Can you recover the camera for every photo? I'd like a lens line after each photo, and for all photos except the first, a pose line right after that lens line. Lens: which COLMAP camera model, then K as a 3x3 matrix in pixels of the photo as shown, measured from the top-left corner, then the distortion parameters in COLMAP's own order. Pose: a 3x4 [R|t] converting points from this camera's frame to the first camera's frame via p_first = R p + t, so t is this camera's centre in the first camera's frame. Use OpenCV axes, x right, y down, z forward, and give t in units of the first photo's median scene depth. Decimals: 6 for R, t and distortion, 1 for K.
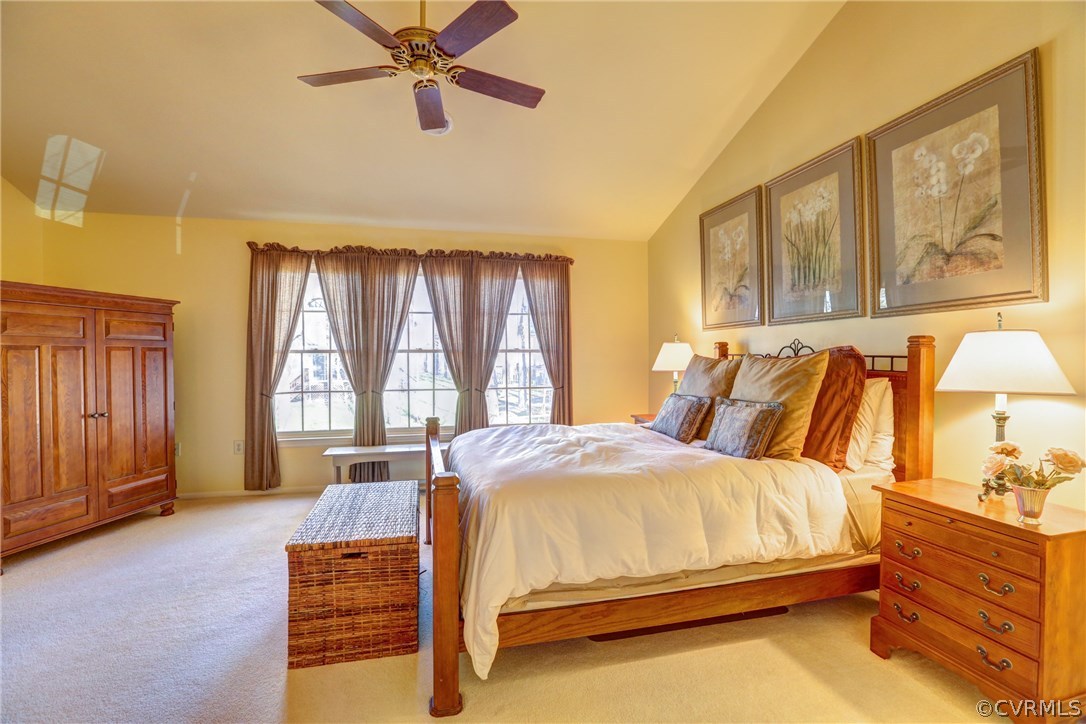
lens RADIAL K [[492.7, 0, 548.6], [0, 492.7, 362.1], [0, 0, 1]] dist [-0.048642, 0.014139]
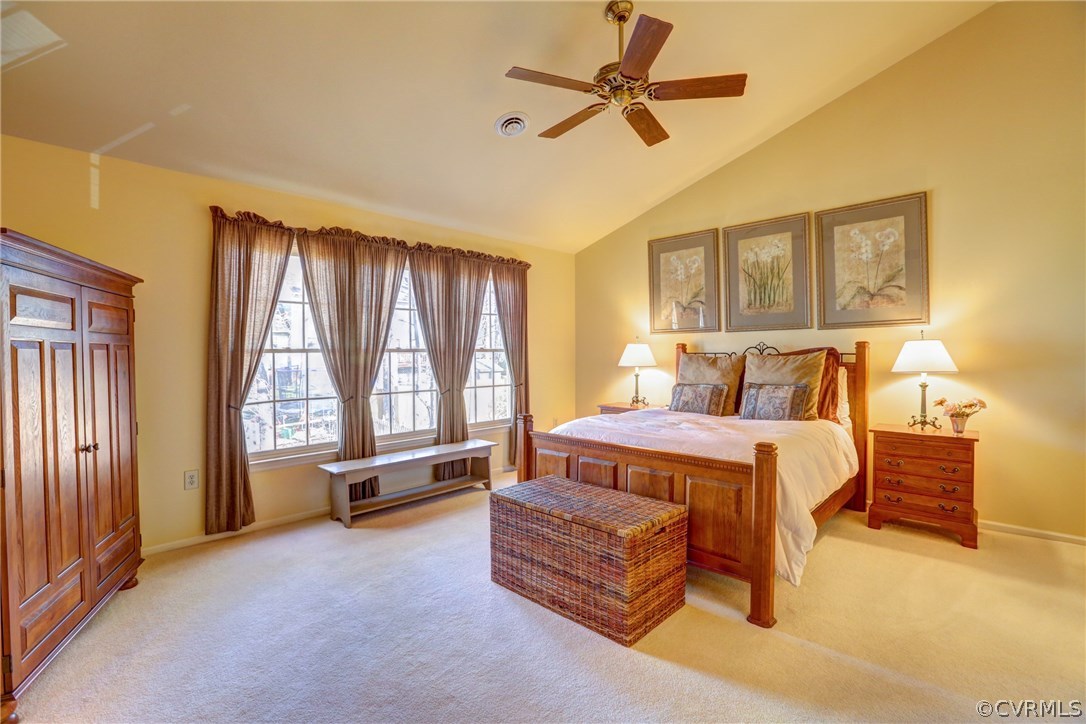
lens RADIAL K [[492.7, 0, 545.7], [0, 492.7, 360.7], [0, 0, 1]] dist [-0.048642, 0.014139]
pose [[0.844742, -0.011053, 0.535060, -0.703584], [0.011878, 0.999928, 0.001902, -0.002176], [-0.535042, 0.004748, 0.844812, 0.101247]]
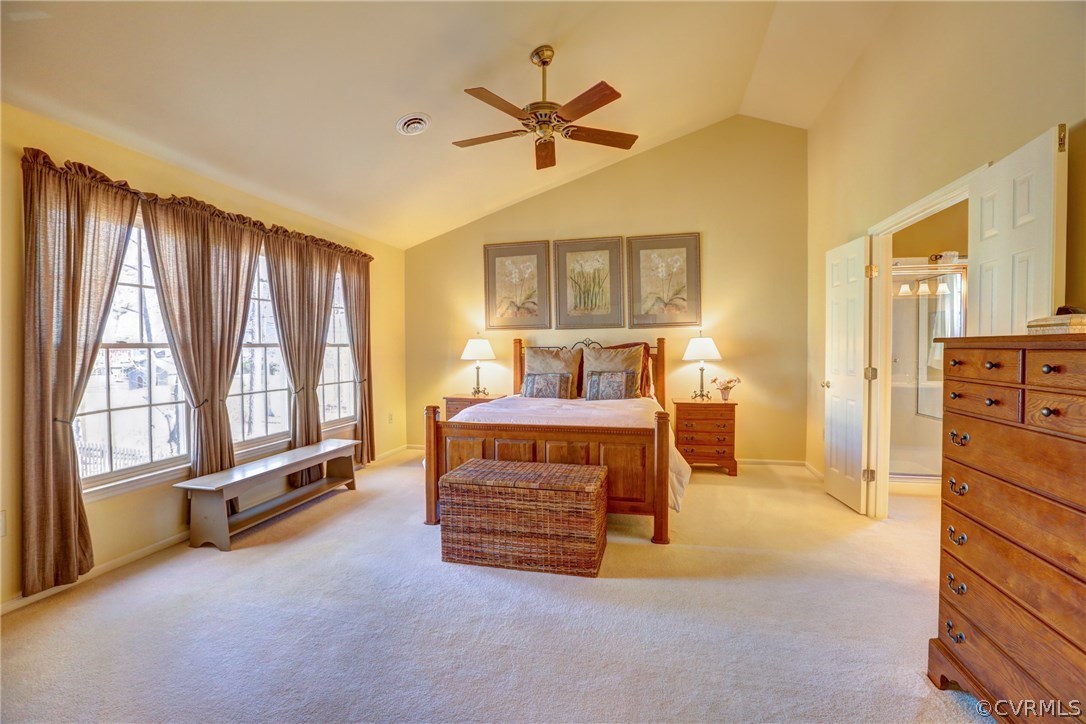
lens RADIAL K [[492.7, 0, 548.2], [0, 492.7, 359.2], [0, 0, 1]] dist [-0.048642, 0.014139]
pose [[0.456422, -0.024854, 0.889416, -1.006033], [0.021021, 0.999632, 0.017147, -0.003762], [-0.889515, 0.010870, 0.456777, 0.266650]]
